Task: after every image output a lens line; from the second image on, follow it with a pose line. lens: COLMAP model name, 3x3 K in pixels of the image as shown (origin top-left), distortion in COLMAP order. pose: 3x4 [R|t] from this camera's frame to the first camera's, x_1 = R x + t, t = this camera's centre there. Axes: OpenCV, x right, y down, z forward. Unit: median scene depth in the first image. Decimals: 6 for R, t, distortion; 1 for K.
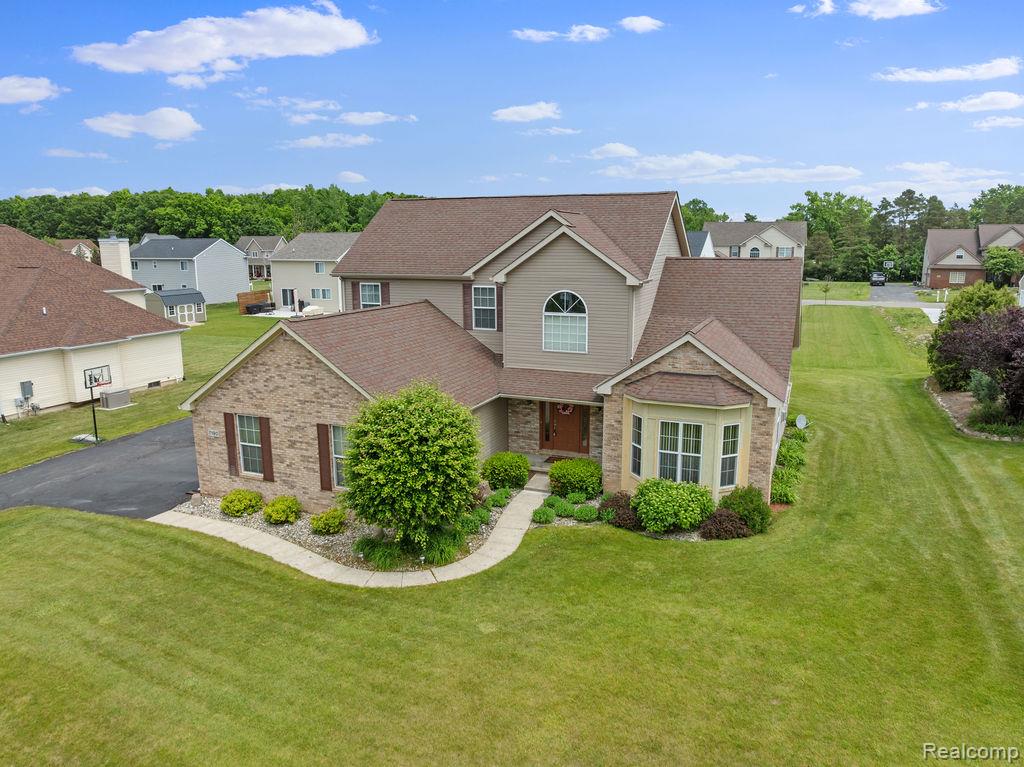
lens RADIAL K [[720.2, 0, 516.9], [0, 720.2, 386.6], [0, 0, 1]] dist [-0.035267, 0.001635]
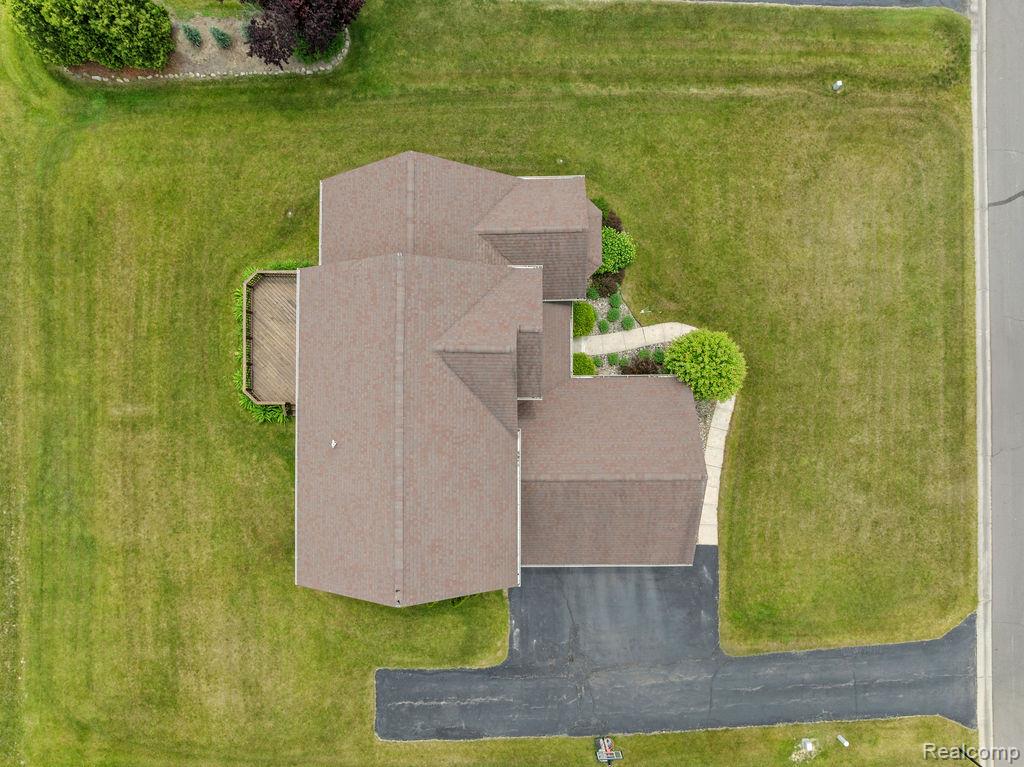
lens RADIAL K [[720.2, 0, 516.9], [0, 720.2, 386.6], [0, 0, 1]] dist [-0.035267, 0.001635]
pose [[-0.397698, -0.917272, 0.021166, -0.034057], [0.190645, -0.060048, 0.979821, -1.551863], [-0.897491, 0.393708, 0.198755, 0.951435]]
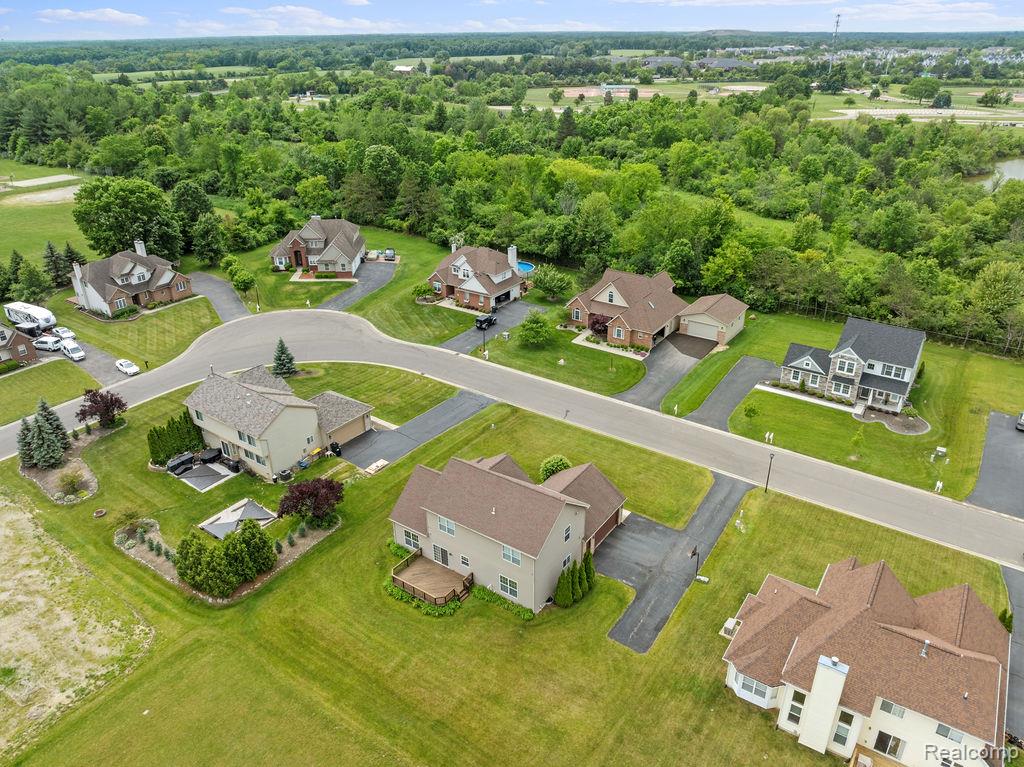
lens RADIAL K [[720.2, 0, 516.9], [0, 720.2, 386.6], [0, 0, 1]] dist [-0.035267, 0.001635]
pose [[-0.979981, -0.078456, 0.182983, -0.580341], [0.050920, 0.789745, 0.611318, -2.594116], [-0.192471, 0.608397, -0.769940, 3.561564]]
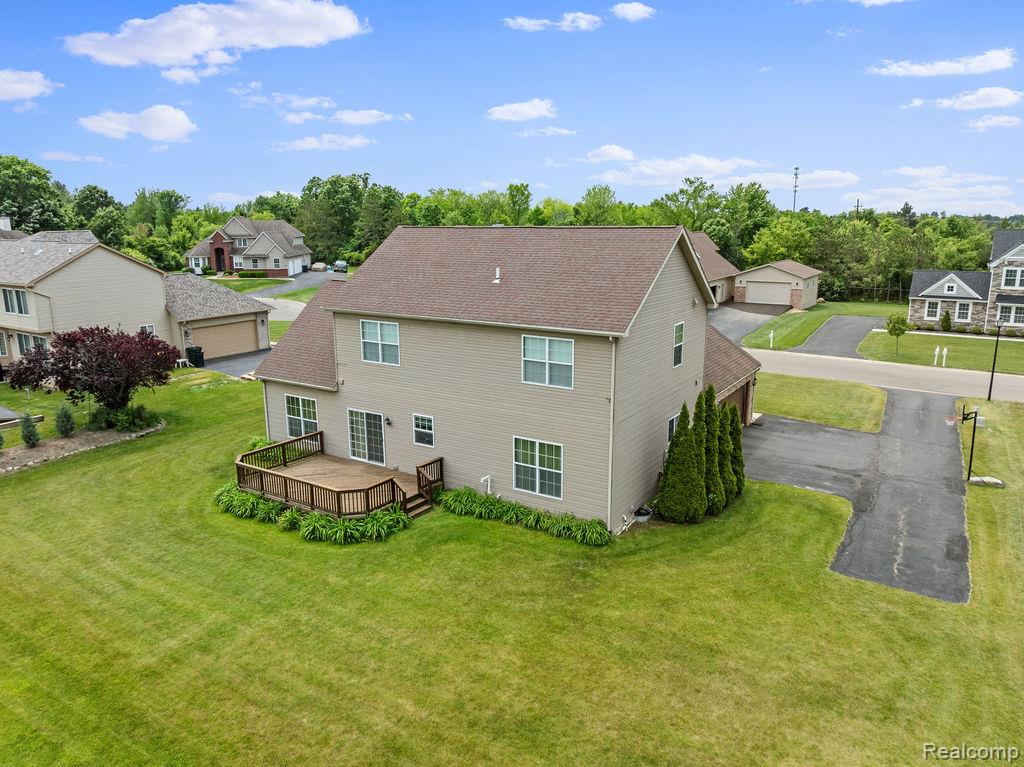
lens RADIAL K [[720.2, 0, 516.9], [0, 720.2, 386.6], [0, 0, 1]] dist [-0.035267, 0.001635]
pose [[-0.987248, -0.030020, 0.156330, -0.197823], [0.037258, 0.911204, 0.410267, -0.650589], [-0.154765, 0.410860, -0.898466, 2.723962]]
